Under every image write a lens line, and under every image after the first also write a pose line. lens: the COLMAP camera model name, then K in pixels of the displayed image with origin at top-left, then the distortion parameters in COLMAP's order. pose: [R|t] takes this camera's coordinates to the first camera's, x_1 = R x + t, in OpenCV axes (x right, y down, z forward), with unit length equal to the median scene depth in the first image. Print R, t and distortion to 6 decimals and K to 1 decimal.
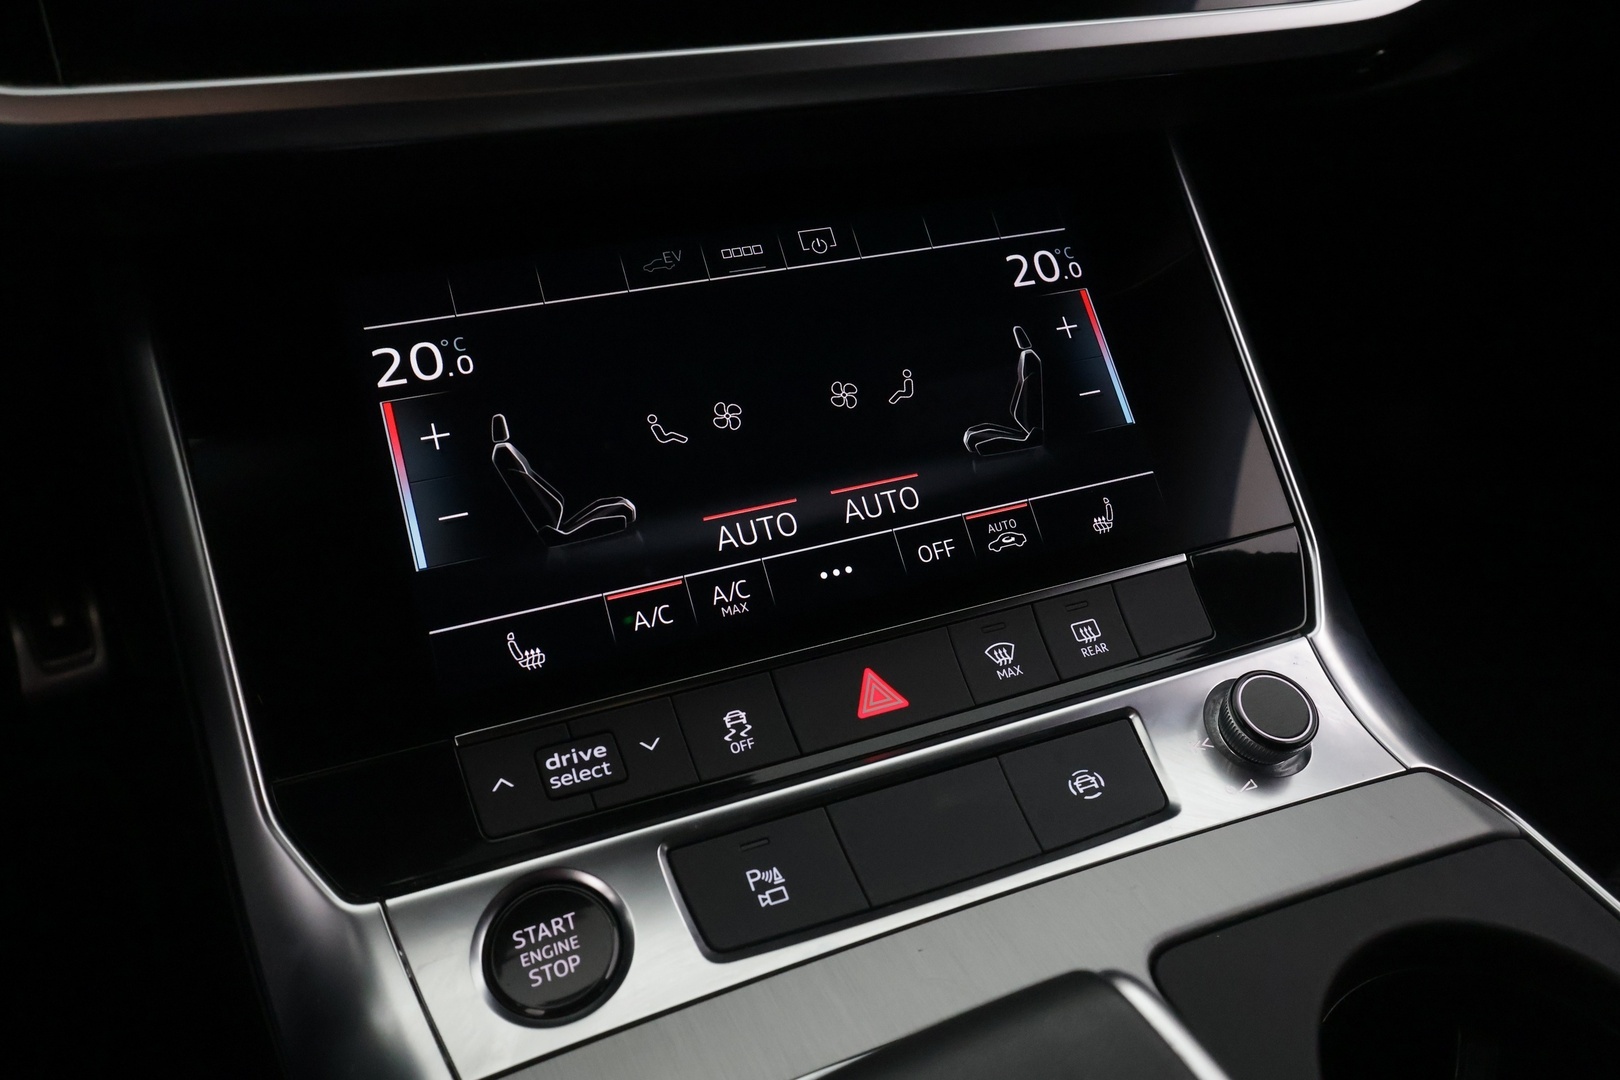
lens RADIAL K [[1162.3, 0, 811.0], [0, 1162.3, 542.4], [0, 0, 1]] dist [0.004693, 0.004225]
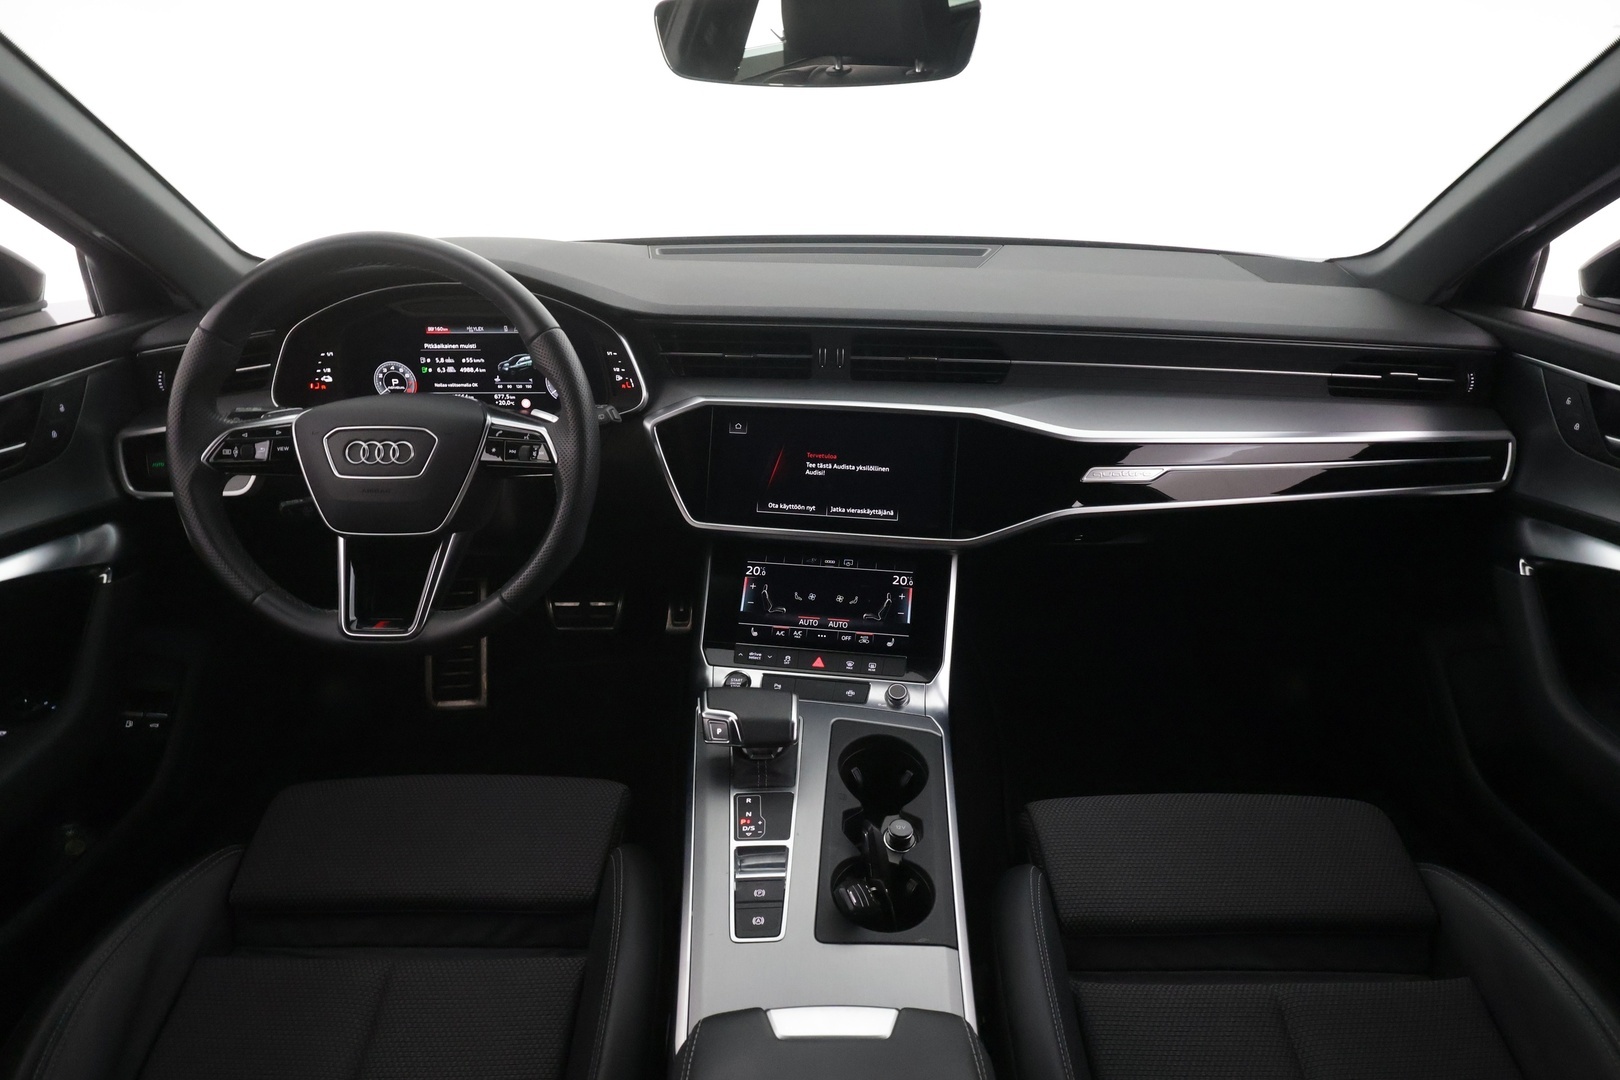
lens RADIAL K [[887.7, 0, 803.4], [0, 887.7, 545.4], [0, 0, 1]] dist [0.025367, 0.000831]
pose [[0.862398, 0.219089, -0.456366, 1.440933], [-0.277127, 0.958738, -0.063425, -0.071522], [0.423639, 0.181169, 0.887529, -2.133806]]
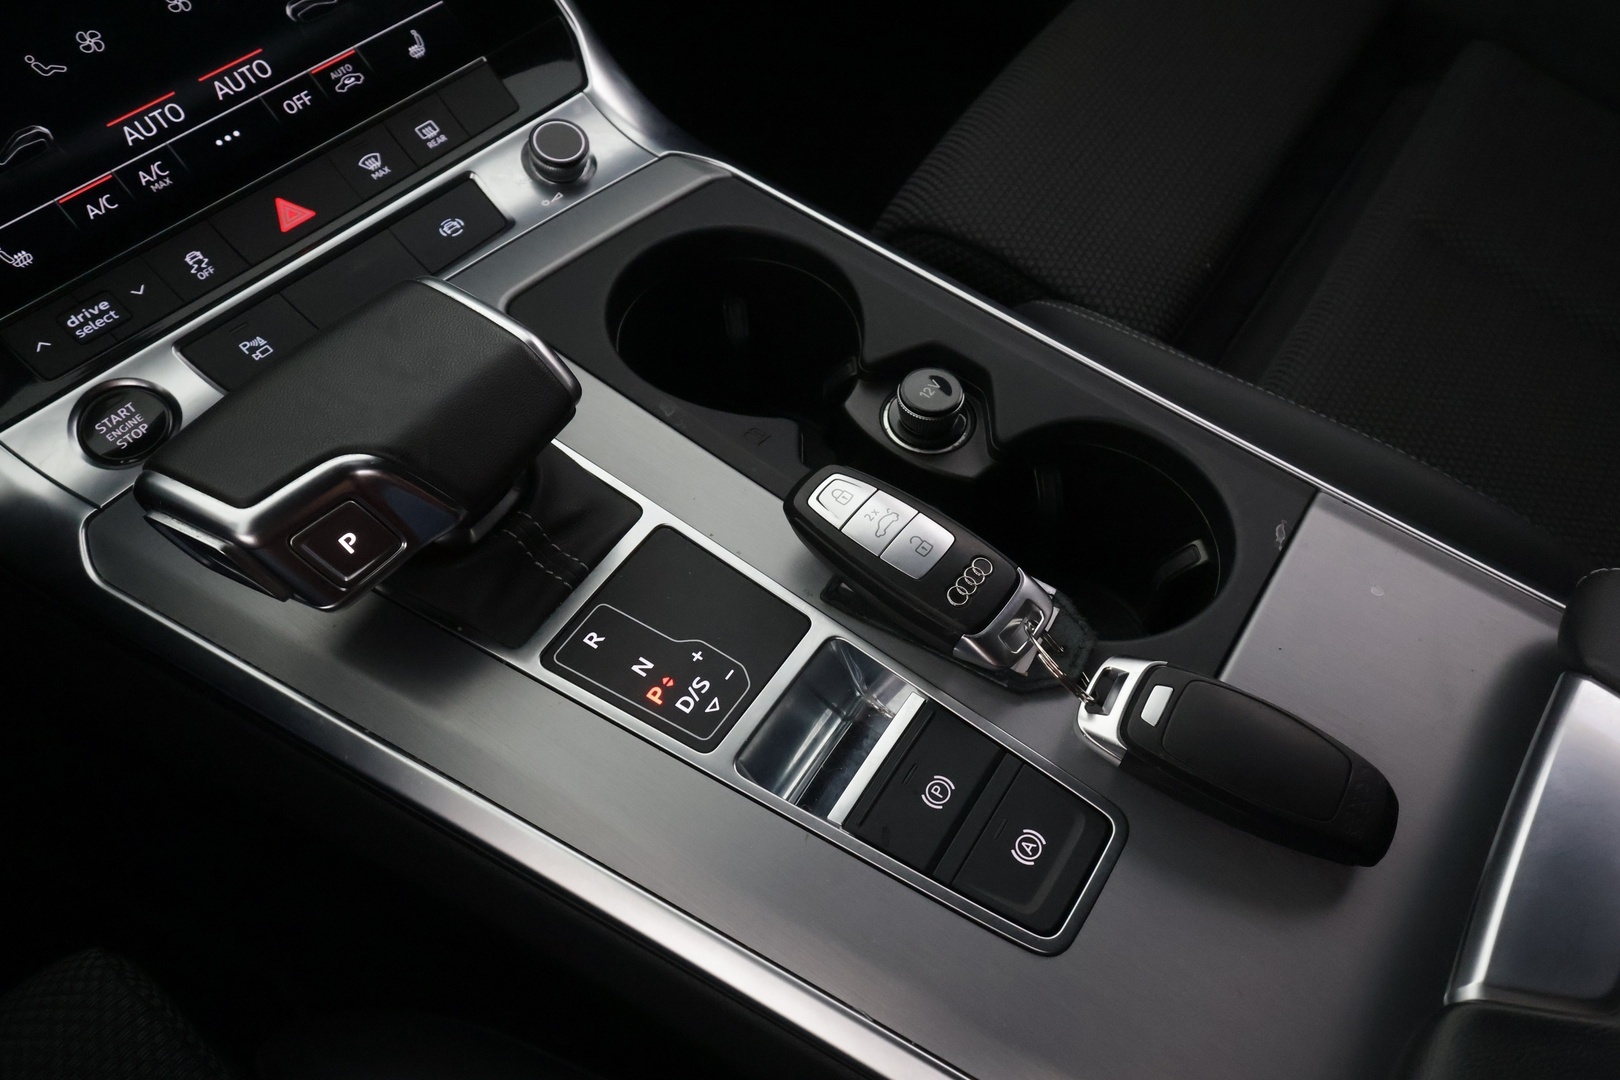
lens RADIAL K [[1217.3, 0, 810.0], [0, 1217.3, 540.0], [0, 0, 1]] dist [0.006145, 0.005212]
pose [[0.900794, -0.370020, 0.227277, 0.136190], [0.284132, 0.898021, 0.335898, 0.161281], [-0.328388, -0.237998, 0.914067, -0.647437]]
